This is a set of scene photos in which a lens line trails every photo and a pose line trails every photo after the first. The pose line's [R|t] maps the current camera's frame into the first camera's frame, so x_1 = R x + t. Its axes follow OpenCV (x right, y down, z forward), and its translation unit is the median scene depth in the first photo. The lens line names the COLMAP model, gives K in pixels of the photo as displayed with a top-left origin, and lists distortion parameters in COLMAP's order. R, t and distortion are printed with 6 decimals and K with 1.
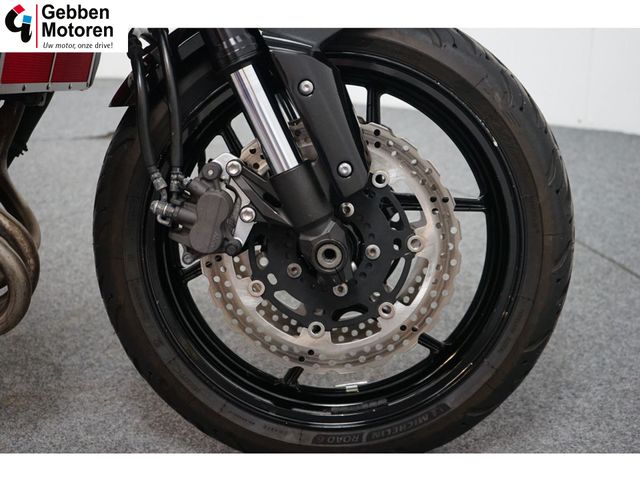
lens RADIAL K [[977.0, 0, 320.0], [0, 977.0, 240.0], [0, 0, 1]] dist [-0.002262, -0.042271]
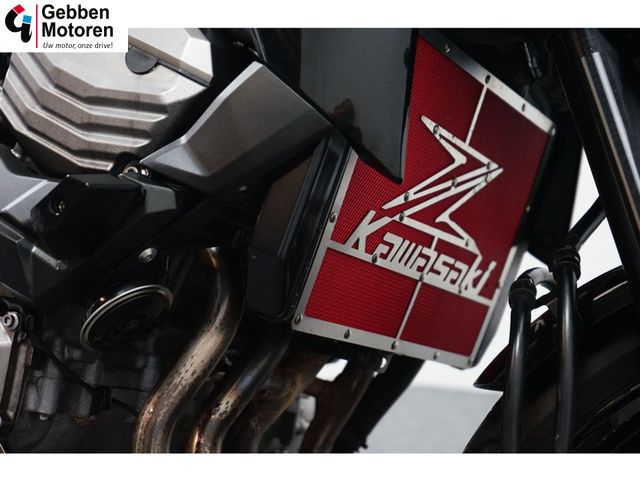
lens RADIAL K [[1312.1, 0, 320.0], [0, 1312.1, 240.0], [0, 0, 1]] dist [-0.057226, -0.094981]
pose [[0.893941, 0.088865, -0.439285, 0.050043], [-0.221485, 0.939691, -0.260624, 0.014408], [0.389632, 0.330278, 0.859711, 0.194062]]
